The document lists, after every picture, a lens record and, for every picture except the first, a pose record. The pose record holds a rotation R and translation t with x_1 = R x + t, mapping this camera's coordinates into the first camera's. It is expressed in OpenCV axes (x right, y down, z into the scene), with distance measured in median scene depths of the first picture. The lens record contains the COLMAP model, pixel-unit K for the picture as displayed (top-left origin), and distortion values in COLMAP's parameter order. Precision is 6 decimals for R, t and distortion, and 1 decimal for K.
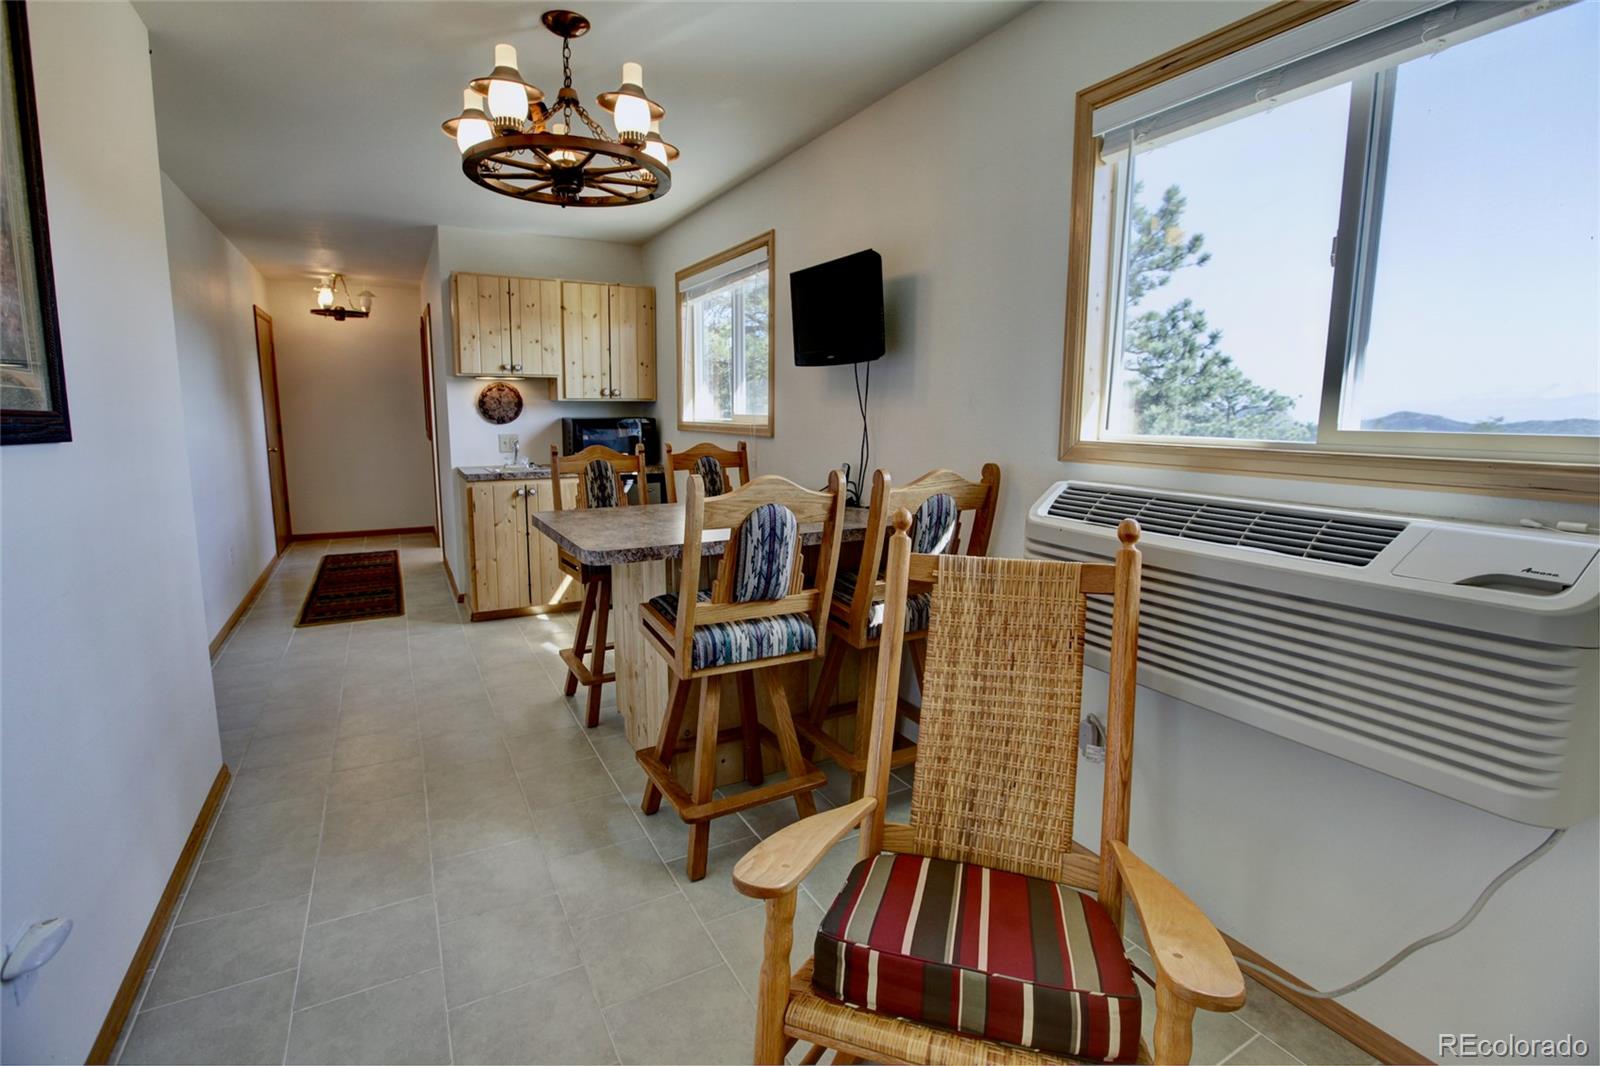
lens RADIAL K [[750.4, 0, 806.9], [0, 750.4, 529.9], [0, 0, 1]] dist [-0.048765, 0.017195]
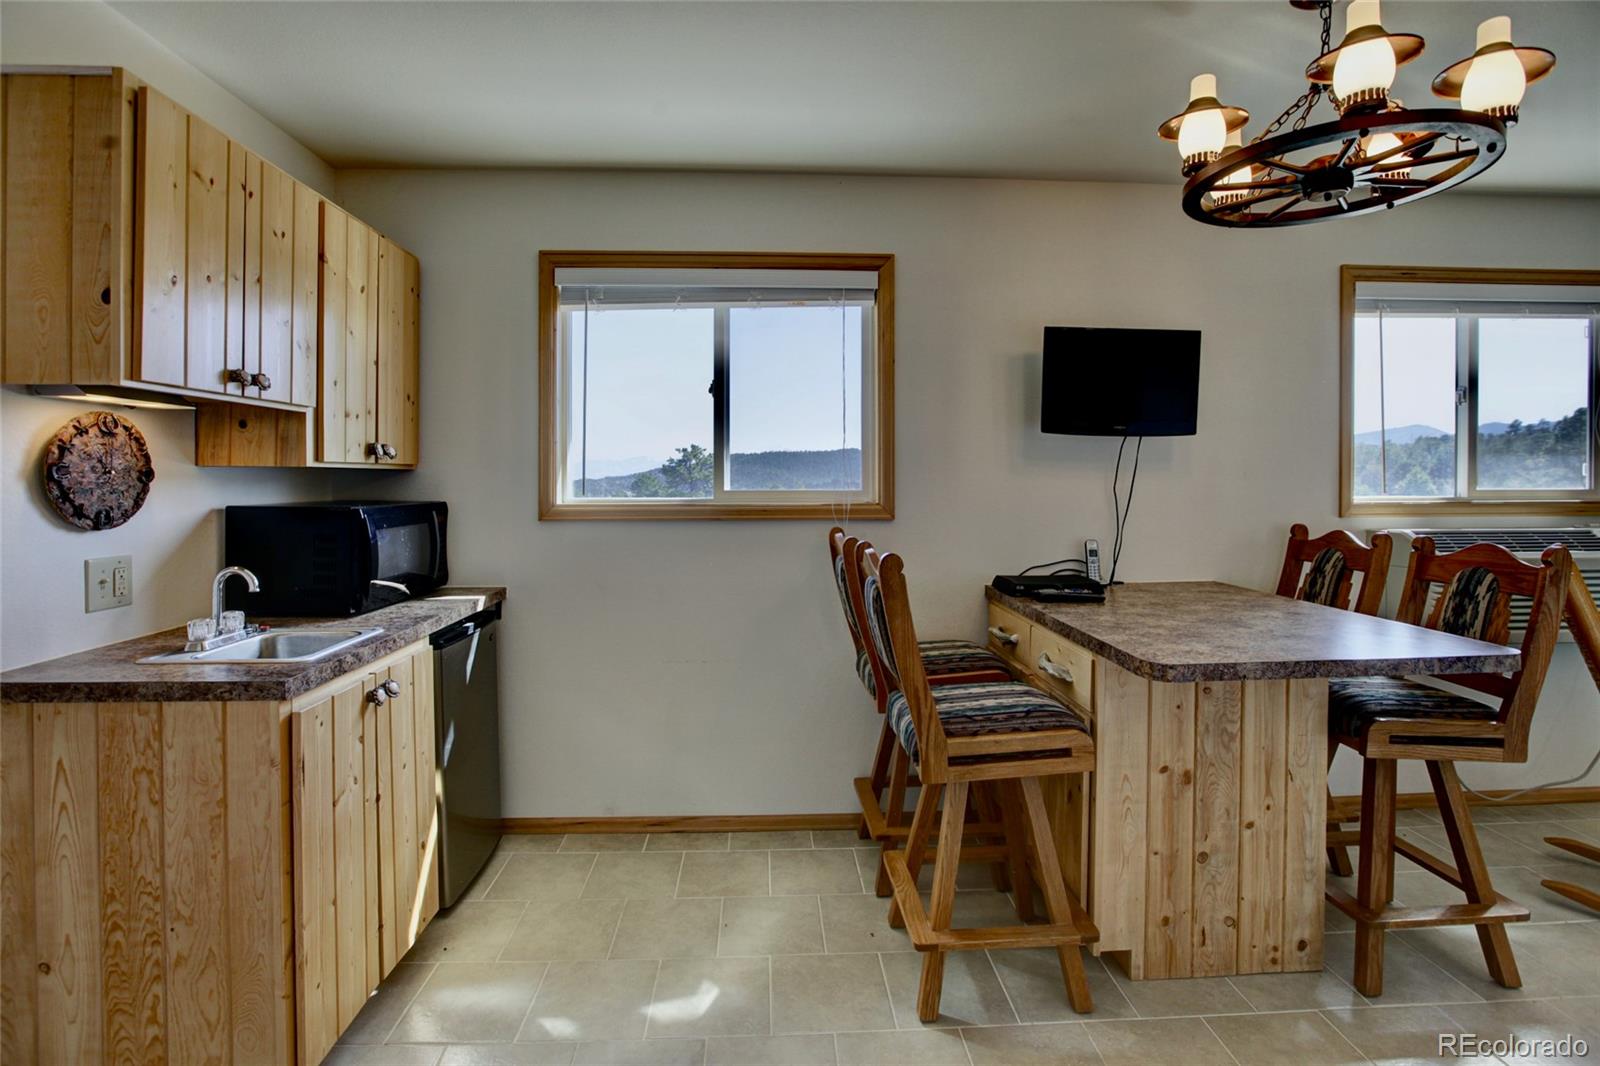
lens RADIAL K [[744.9, 0, 793.6], [0, 744.9, 514.3], [0, 0, 1]] dist [-0.053017, 0.019976]
pose [[0.445503, -0.047556, 0.894017, -0.578624], [0.145783, 0.989114, -0.020031, -0.096795], [-0.883332, 0.139256, 0.447586, 0.567622]]
